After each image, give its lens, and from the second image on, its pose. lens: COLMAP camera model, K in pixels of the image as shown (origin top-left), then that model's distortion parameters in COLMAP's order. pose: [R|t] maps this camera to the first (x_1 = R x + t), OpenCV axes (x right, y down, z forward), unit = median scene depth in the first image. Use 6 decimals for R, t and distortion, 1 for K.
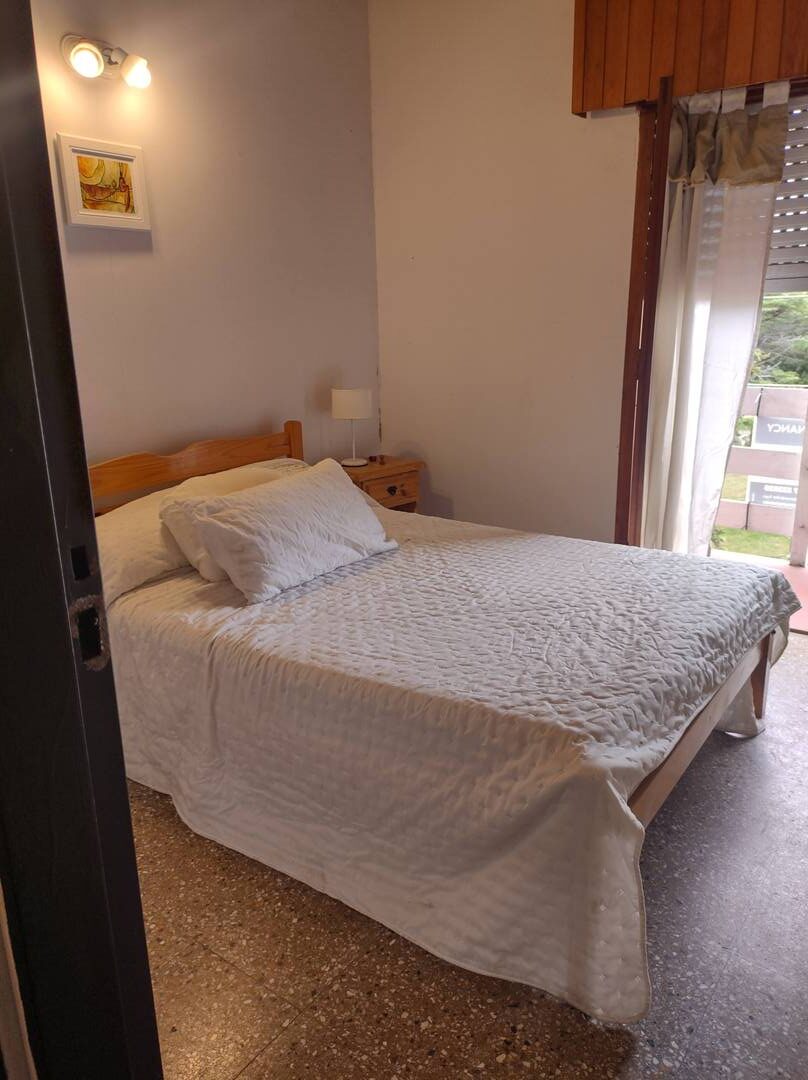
lens RADIAL K [[781.5, 0, 397.3], [0, 781.5, 545.2], [0, 0, 1]] dist [0.032197, -0.050748]
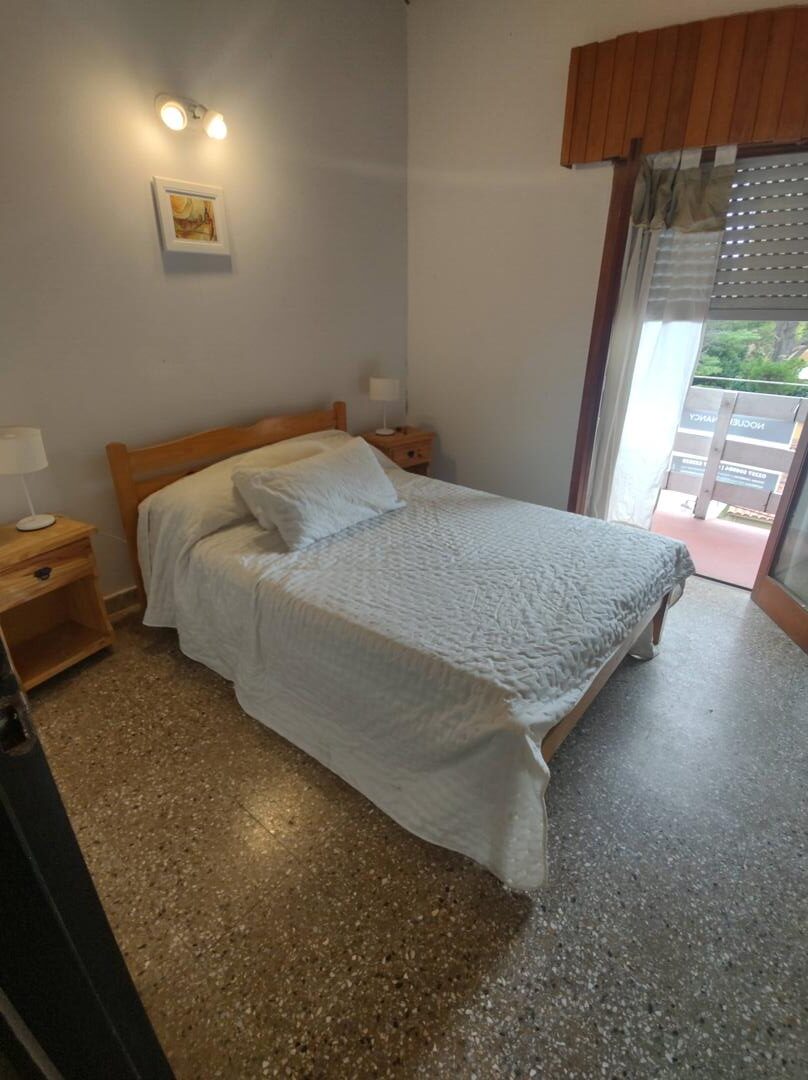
lens RADIAL K [[517.9, 0, 410.6], [0, 517.9, 542.2], [0, 0, 1]] dist [0.009611, -0.024094]
pose [[0.998201, 0.048582, -0.035127, 0.058294], [-0.042929, 0.988227, 0.146849, -0.090554], [0.041848, -0.145077, 0.988535, 0.116415]]
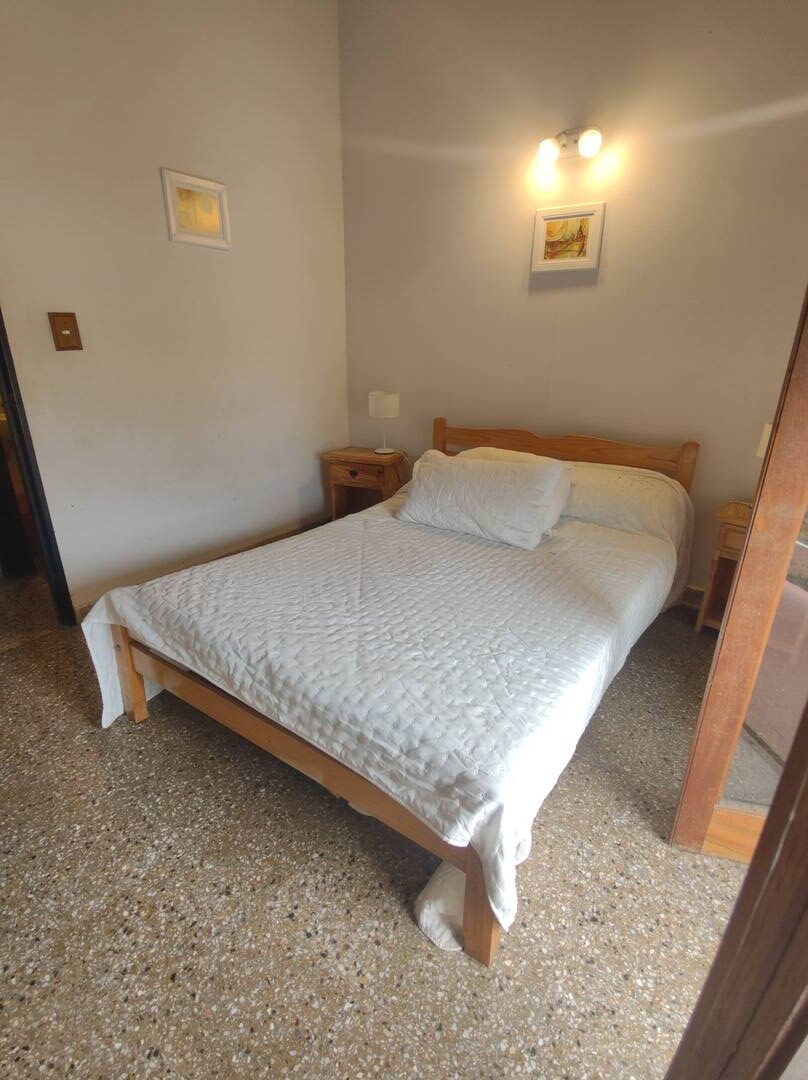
lens RADIAL K [[517.9, 0, 410.0], [0, 517.9, 537.4], [0, 0, 1]] dist [0.009611, -0.024094]
pose [[0.043783, 0.378202, -0.924687, 0.890237], [-0.288671, 0.890883, 0.350708, -0.296323], [0.956427, 0.251575, 0.148181, 0.955064]]
